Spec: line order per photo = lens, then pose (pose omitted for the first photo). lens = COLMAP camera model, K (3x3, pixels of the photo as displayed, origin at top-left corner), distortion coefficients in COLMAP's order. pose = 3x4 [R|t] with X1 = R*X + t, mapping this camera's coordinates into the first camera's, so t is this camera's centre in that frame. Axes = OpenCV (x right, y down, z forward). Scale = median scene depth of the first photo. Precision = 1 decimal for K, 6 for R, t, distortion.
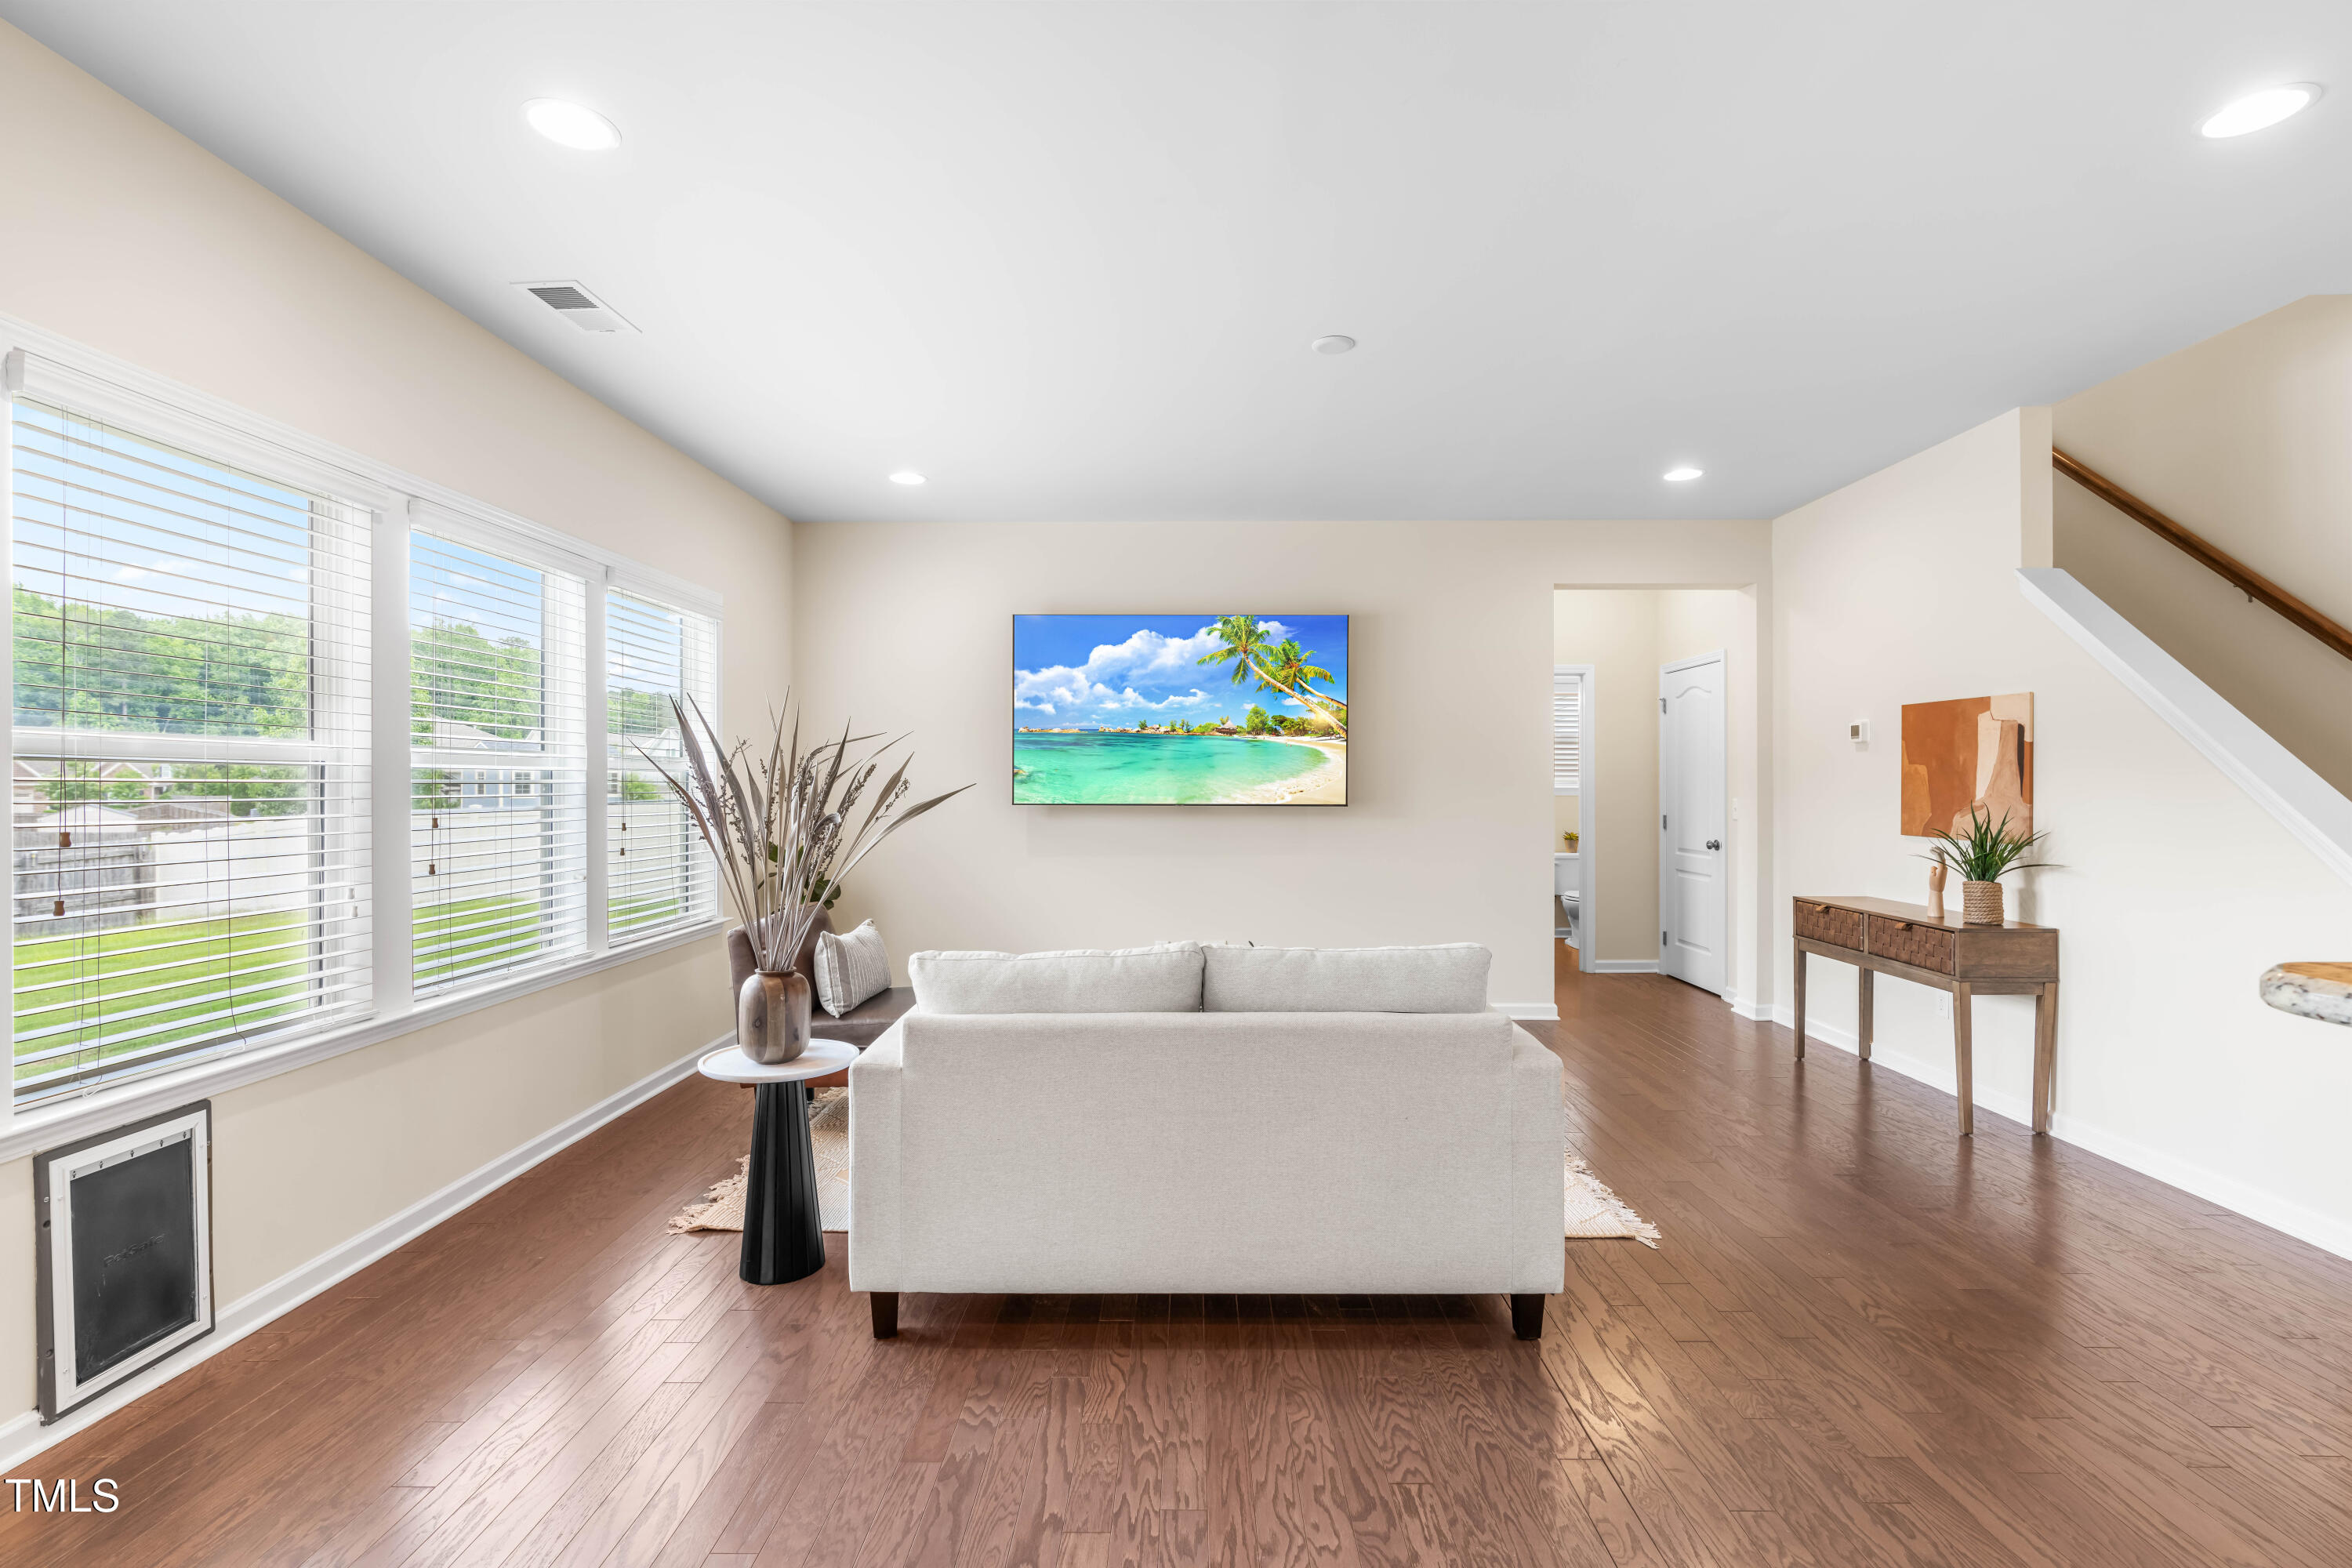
lens RADIAL K [[1072.8, 0, 1171.0], [0, 1072.8, 781.9], [0, 0, 1]] dist [-0.001032, 0.000743]
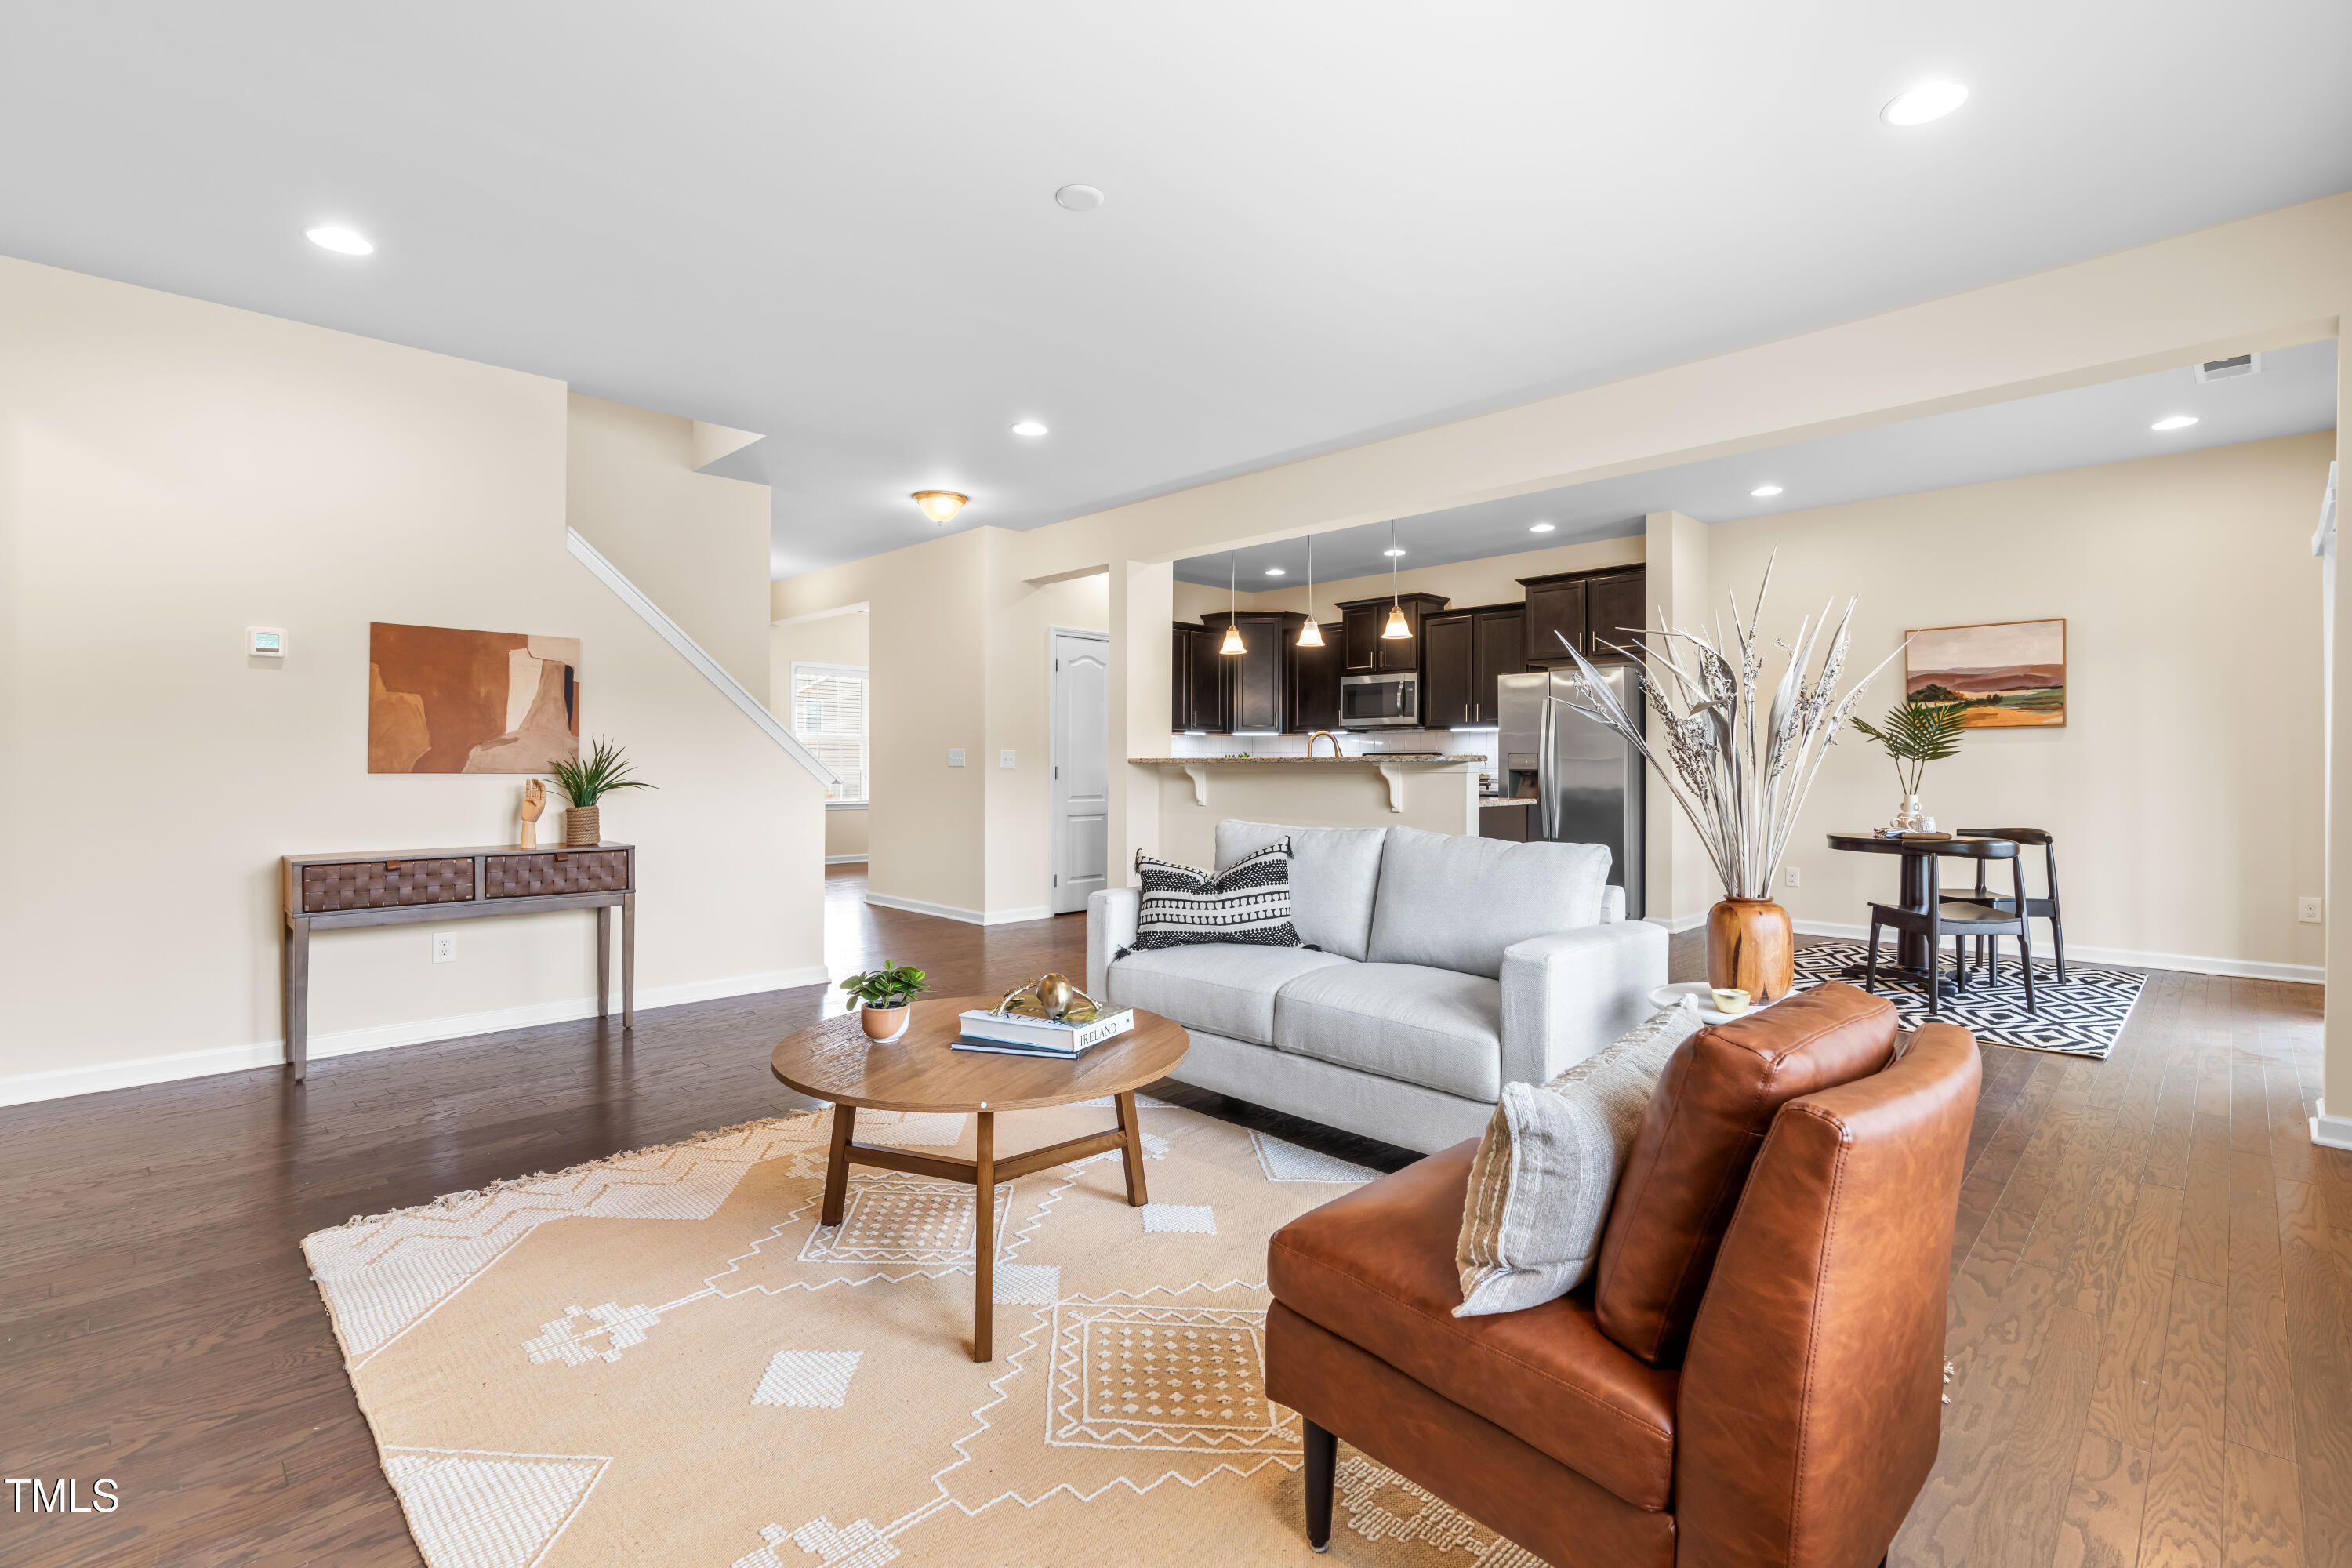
lens RADIAL K [[1072.8, 0, 1171.0], [0, 1072.8, 781.9], [0, 0, 1]] dist [-0.001032, 0.000743]
pose [[-0.704996, -0.010243, 0.709137, -0.415273], [-0.000455, 0.999902, 0.013991, 0.047939], [-0.709211, 0.009541, -0.704932, 1.253579]]
